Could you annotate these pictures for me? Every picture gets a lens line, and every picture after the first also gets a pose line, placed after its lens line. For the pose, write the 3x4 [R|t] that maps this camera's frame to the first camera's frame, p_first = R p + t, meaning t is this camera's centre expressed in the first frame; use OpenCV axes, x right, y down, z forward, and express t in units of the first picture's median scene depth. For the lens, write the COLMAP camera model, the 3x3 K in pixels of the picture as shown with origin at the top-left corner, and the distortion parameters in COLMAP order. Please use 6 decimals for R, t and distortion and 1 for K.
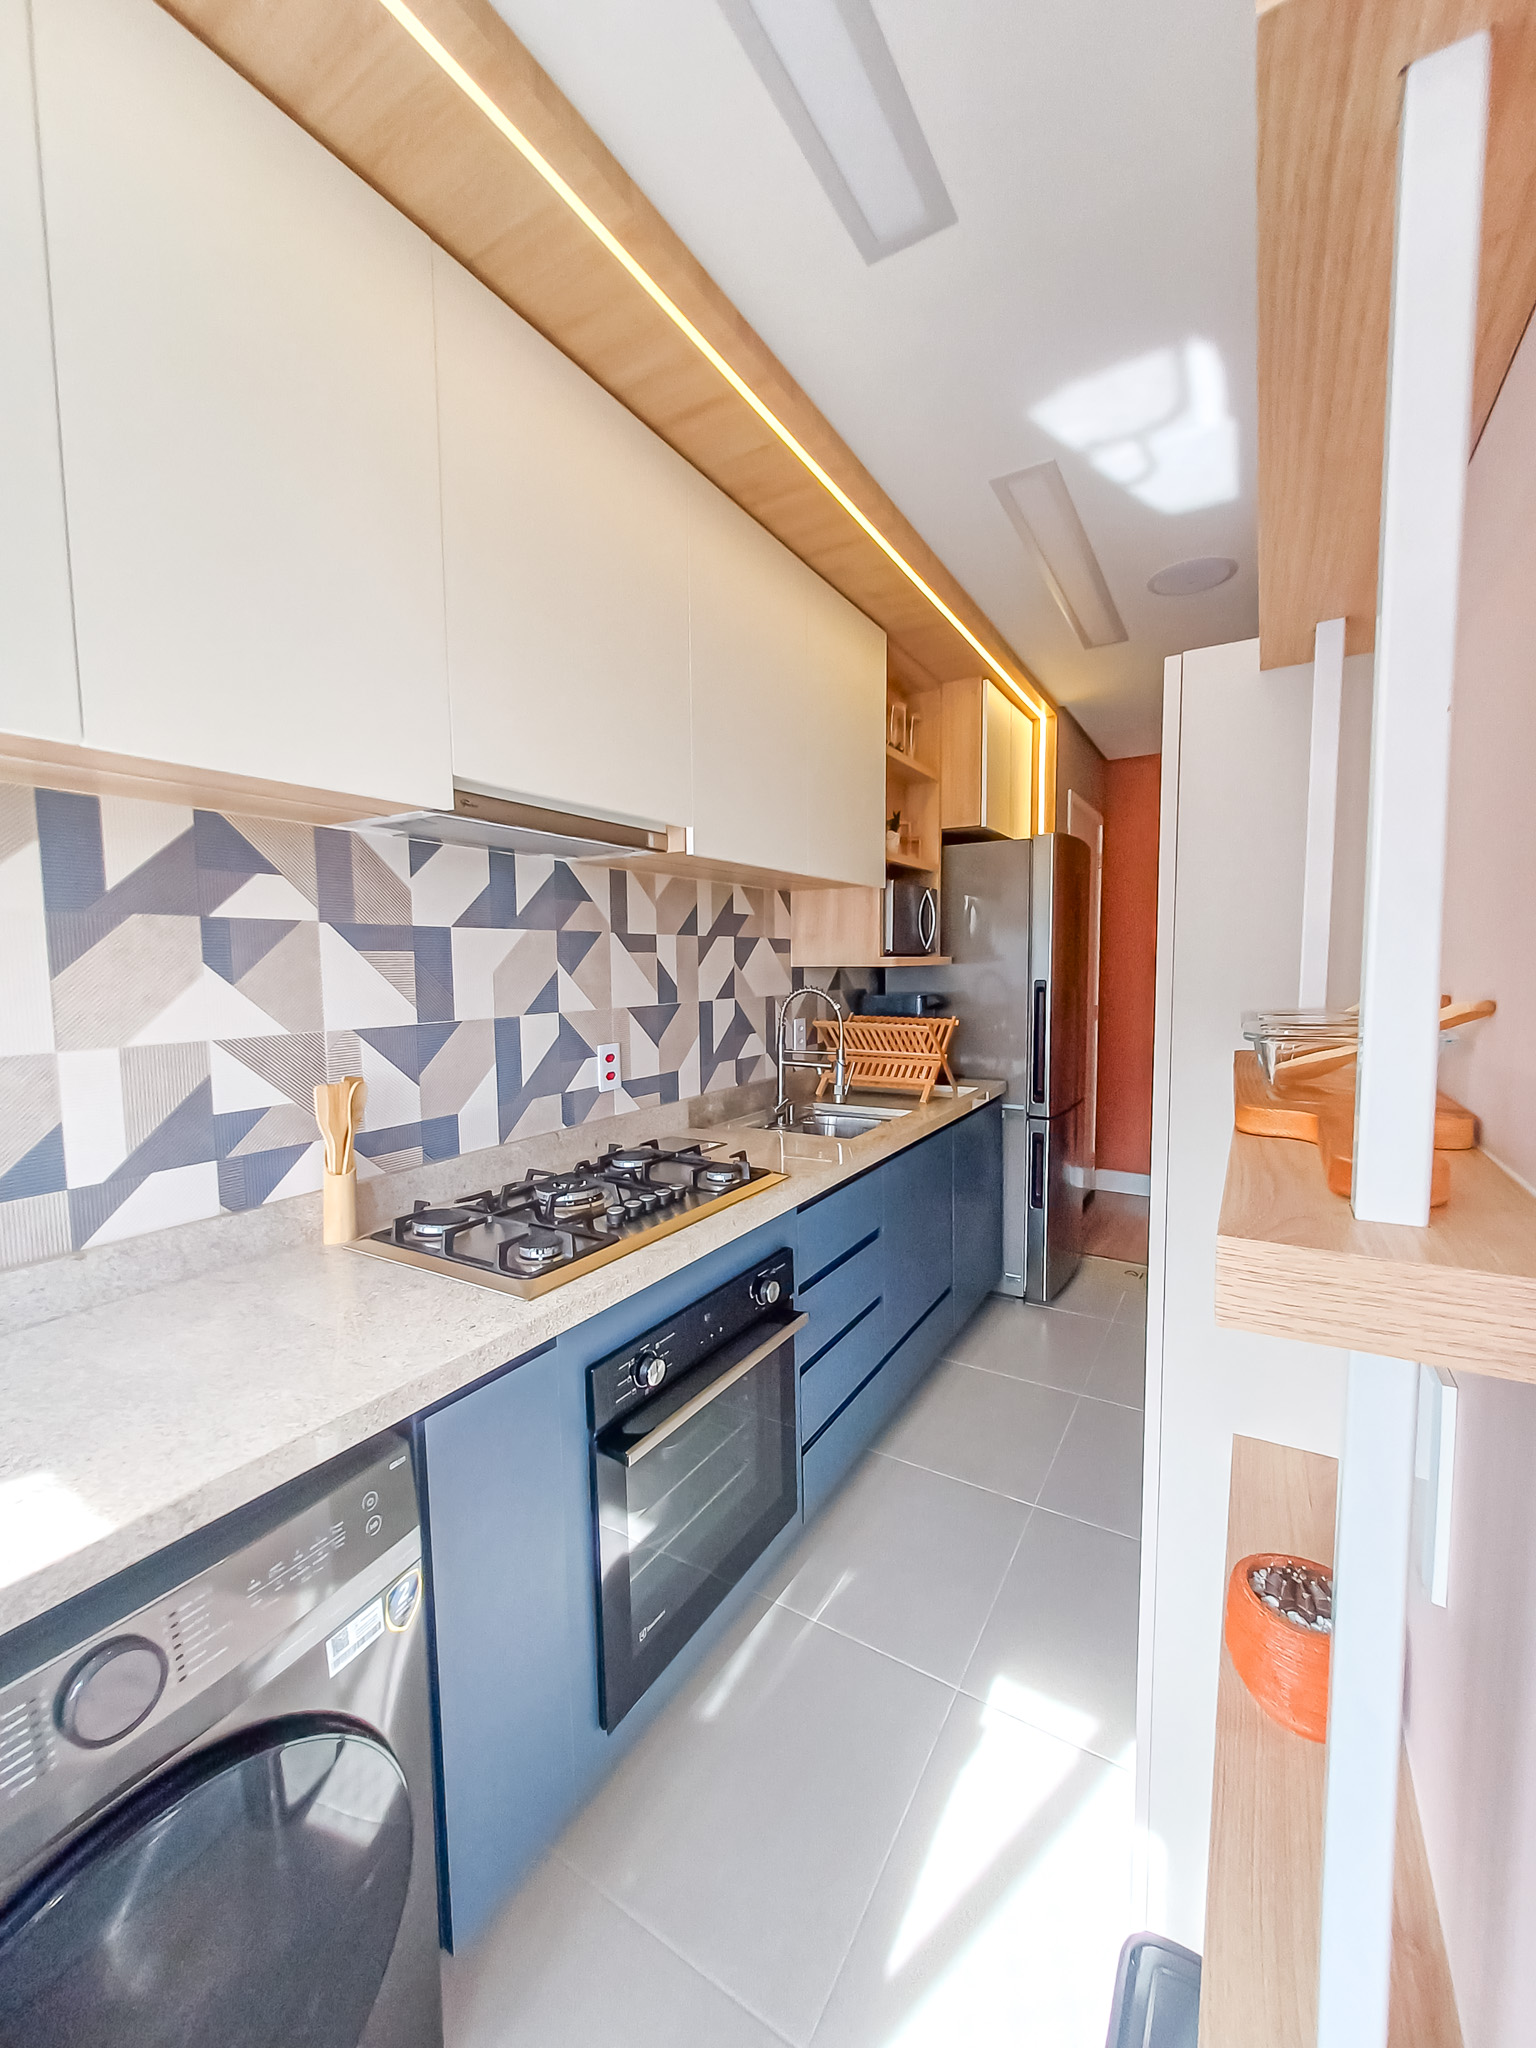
lens RADIAL K [[799.3, 0, 777.5], [0, 799.3, 1026.7], [0, 0, 1]] dist [-0.010235, -0.000323]
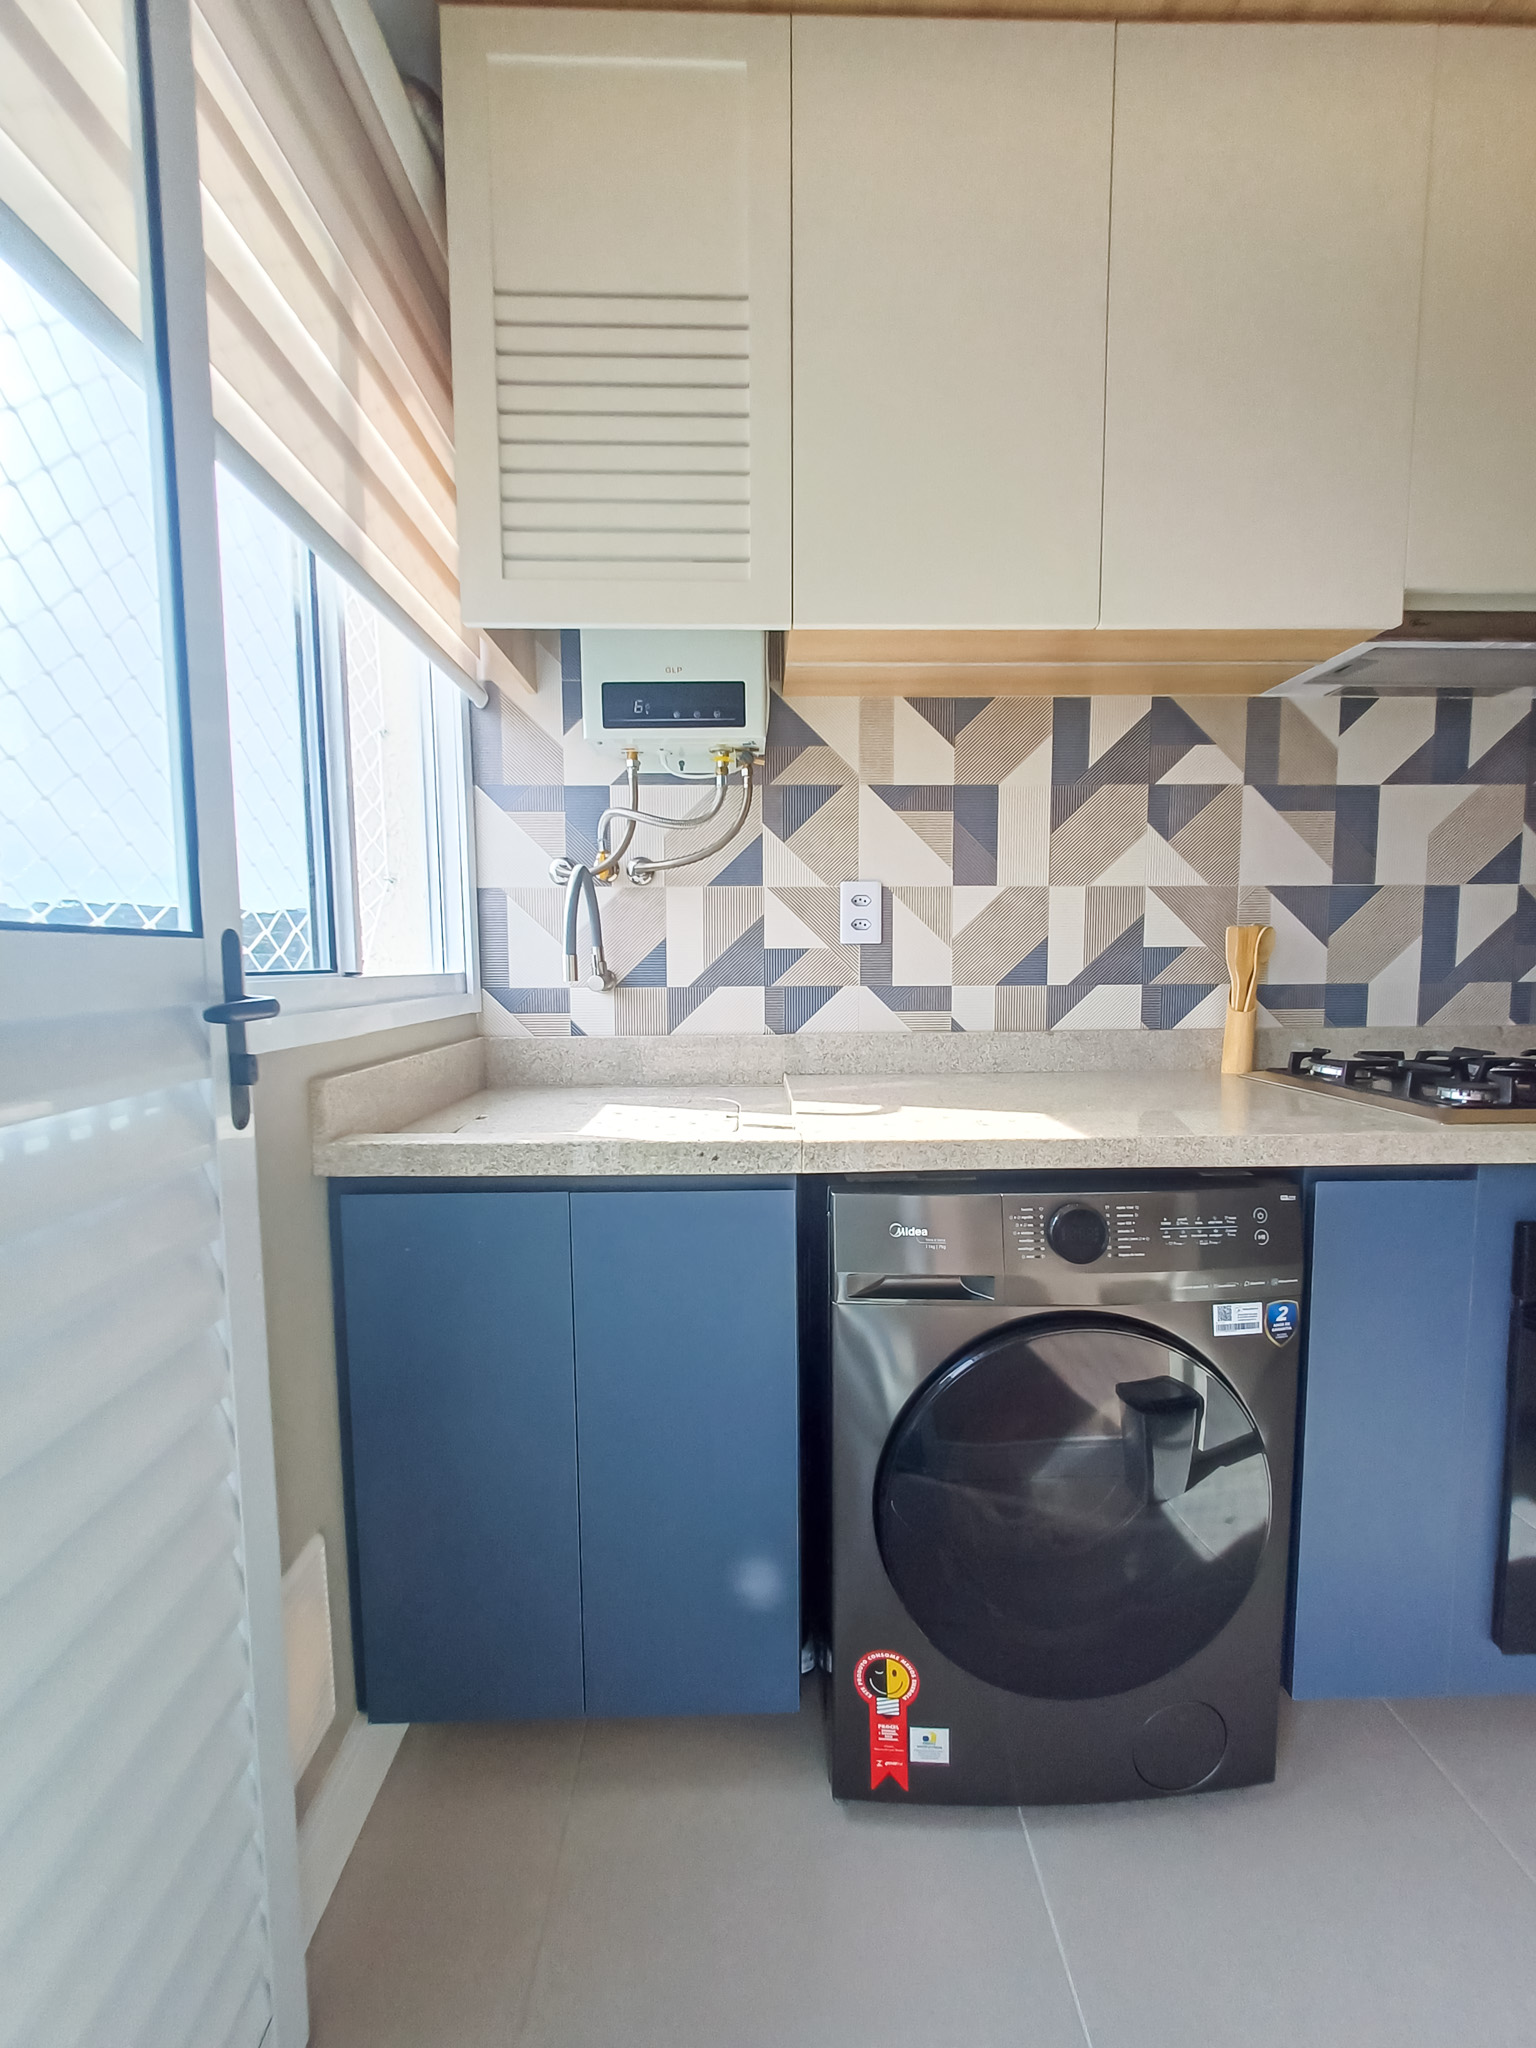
lens RADIAL K [[799.3, 0, 764.3], [0, 799.3, 1011.8], [0, 0, 1]] dist [-0.010235, -0.000323]
pose [[0.518934, 0.077651, -0.851280, 0.036399], [-0.070272, 0.996370, 0.048048, 0.153113], [0.851921, 0.034887, 0.522507, -0.114544]]
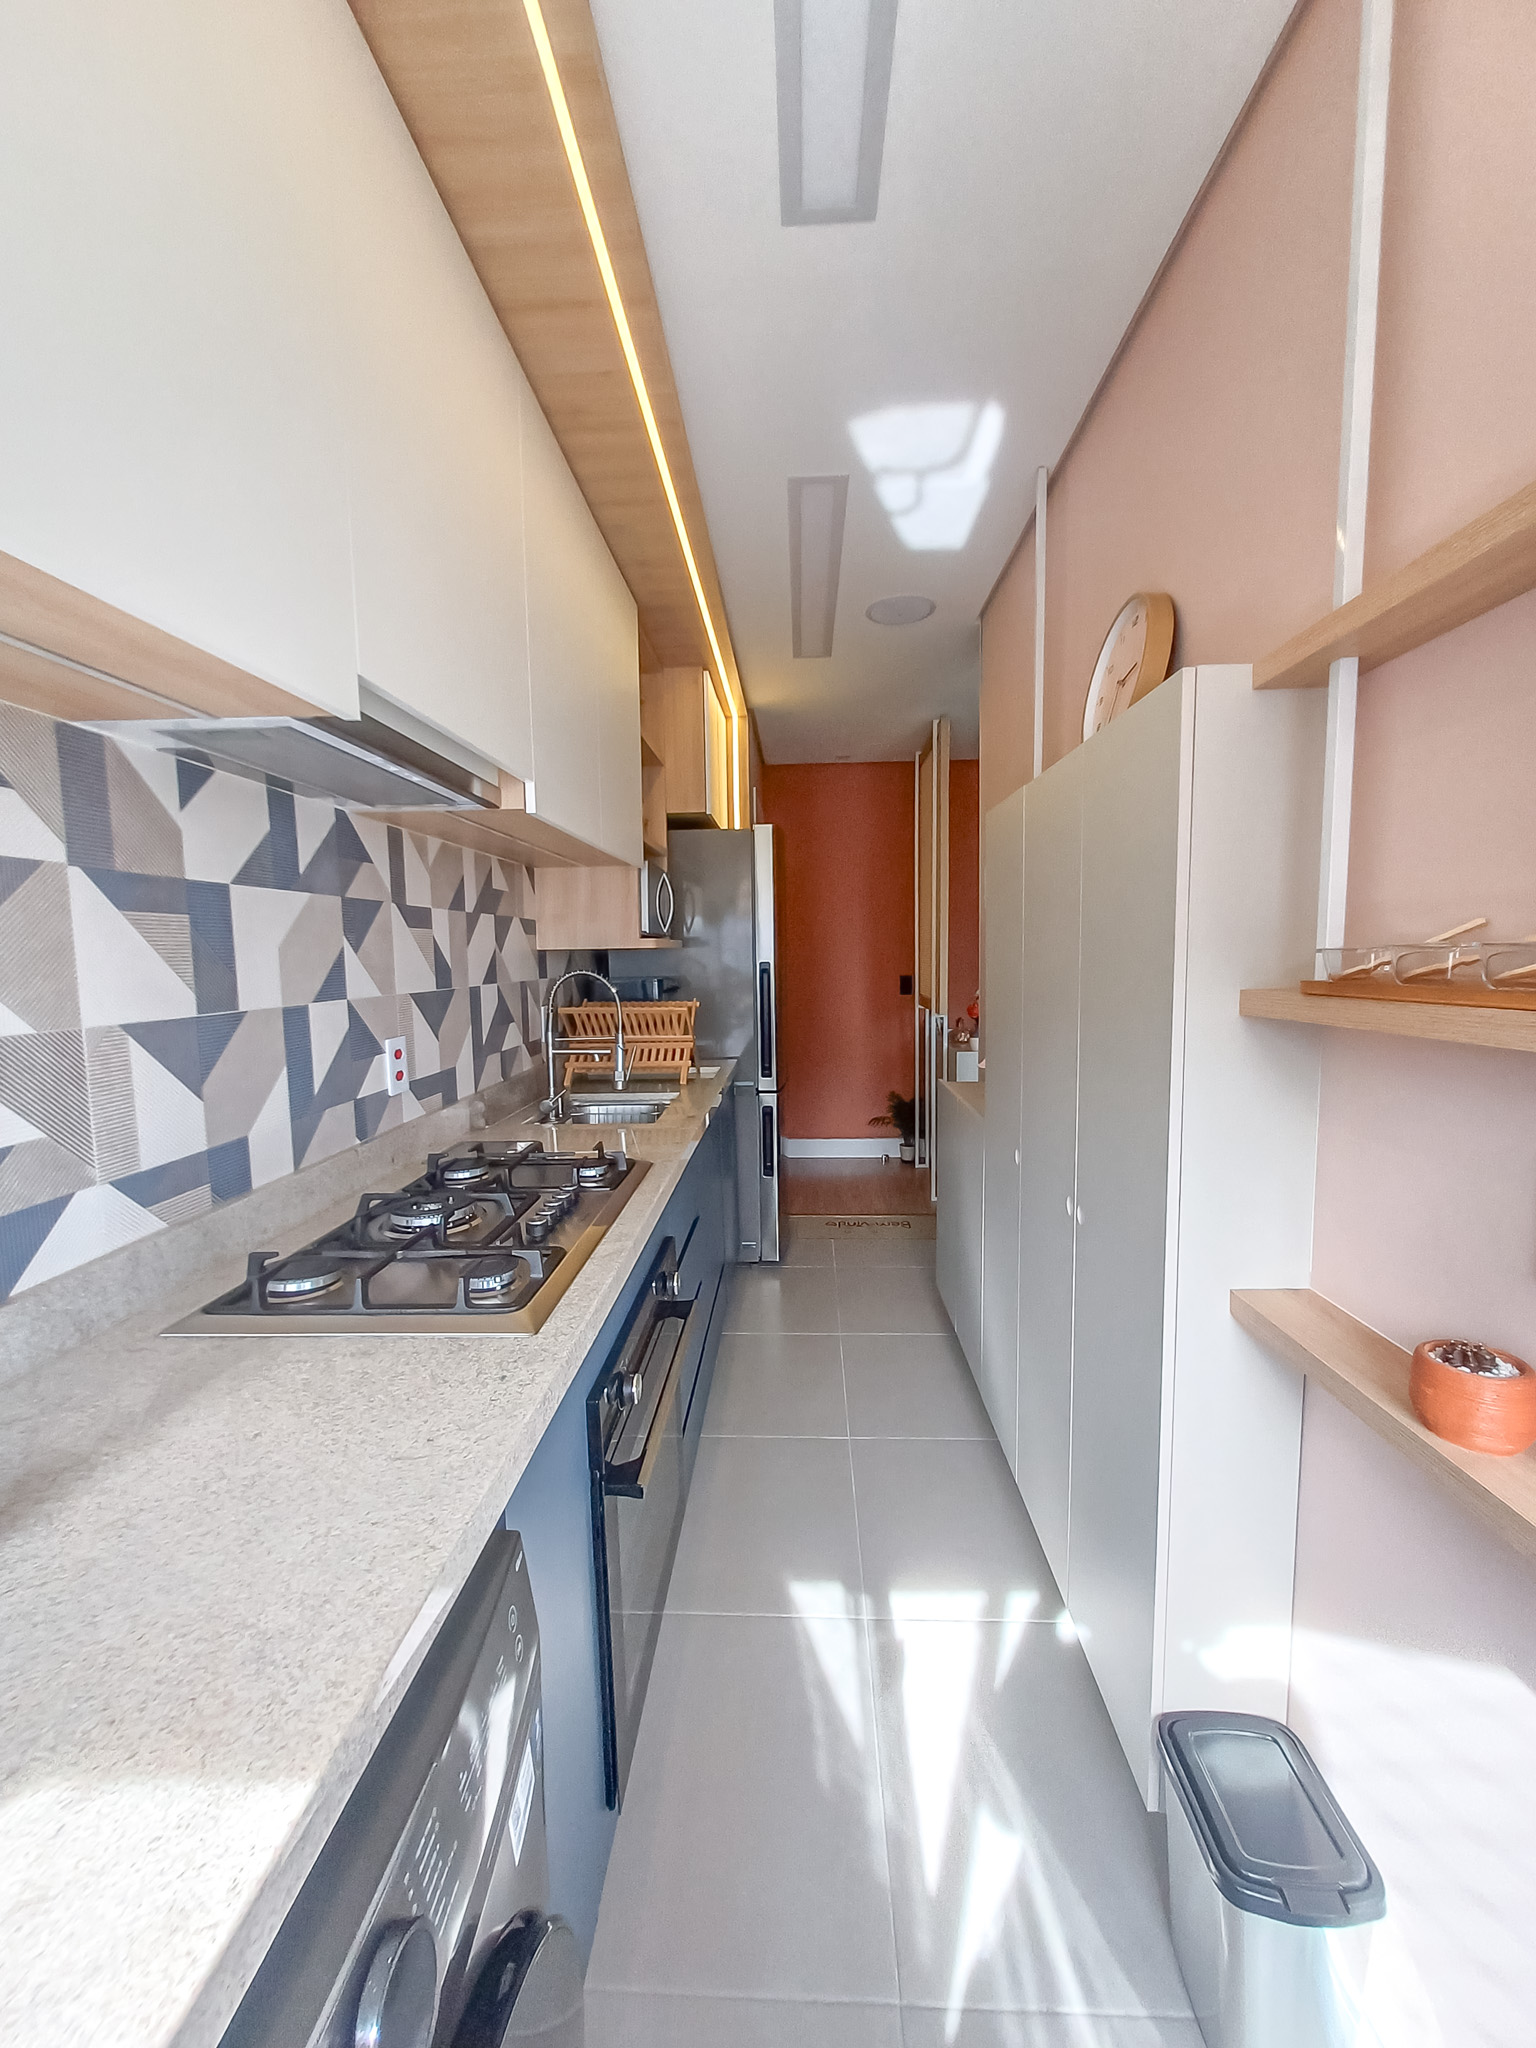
lens RADIAL K [[799.3, 0, 770.2], [0, 799.3, 1027.0], [0, 0, 1]] dist [-0.010235, -0.000323]
pose [[0.876672, -0.049710, 0.478513, -0.334198], [0.047189, 0.998736, 0.017298, 0.018561], [-0.478768, 0.007416, 0.877910, 0.114753]]
